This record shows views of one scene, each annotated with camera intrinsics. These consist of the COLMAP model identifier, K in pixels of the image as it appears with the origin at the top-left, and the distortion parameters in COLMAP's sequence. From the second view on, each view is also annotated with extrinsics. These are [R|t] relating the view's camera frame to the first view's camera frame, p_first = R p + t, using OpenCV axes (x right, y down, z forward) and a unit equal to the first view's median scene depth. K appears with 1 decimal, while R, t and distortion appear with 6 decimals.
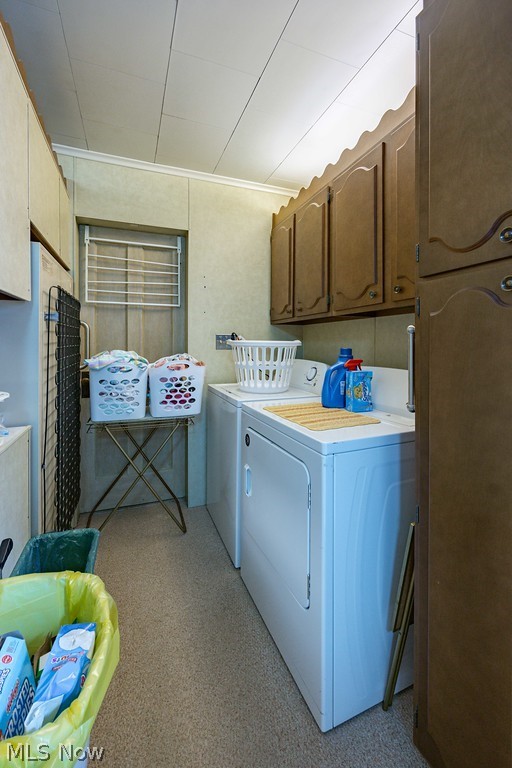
lens RADIAL K [[322.8, 0, 256.0], [0, 322.8, 345.6], [0, 0, 1]] dist [-0.001320, -0.000151]
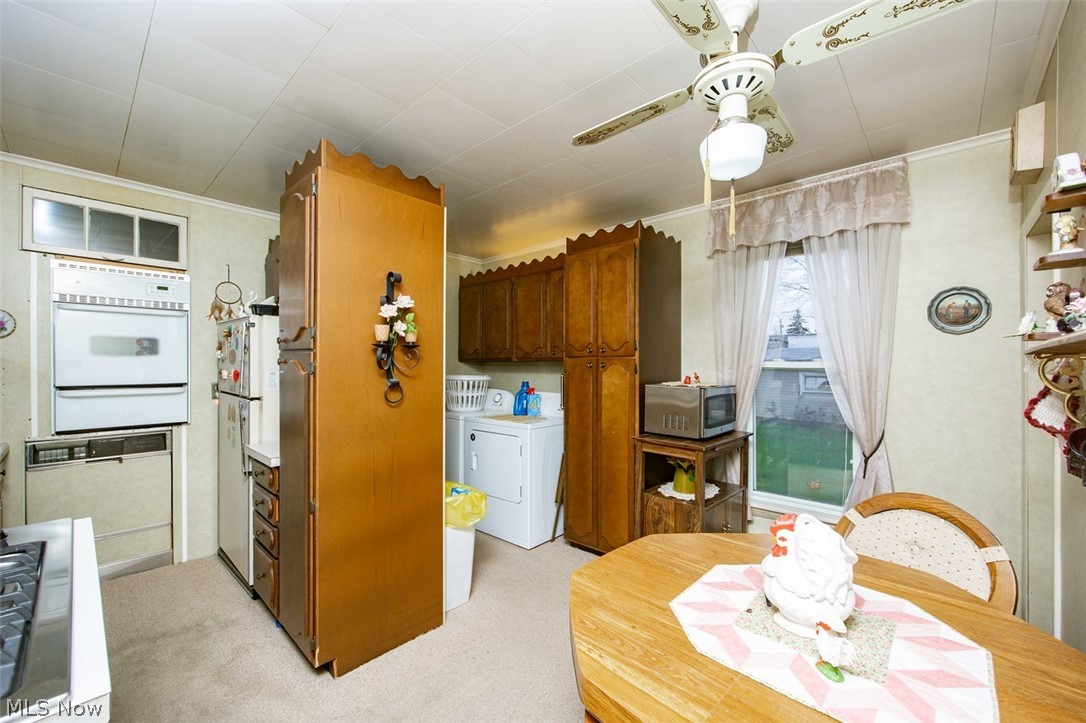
lens RADIAL K [[439.4, 0, 540.6], [0, 439.4, 383.9], [0, 0, 1]] dist [-0.000120, -0.000065]
pose [[0.902737, -0.019117, 0.429768, -0.530118], [0.005229, 0.999426, 0.033472, -0.046612], [-0.430161, -0.027969, 0.902319, -0.933233]]
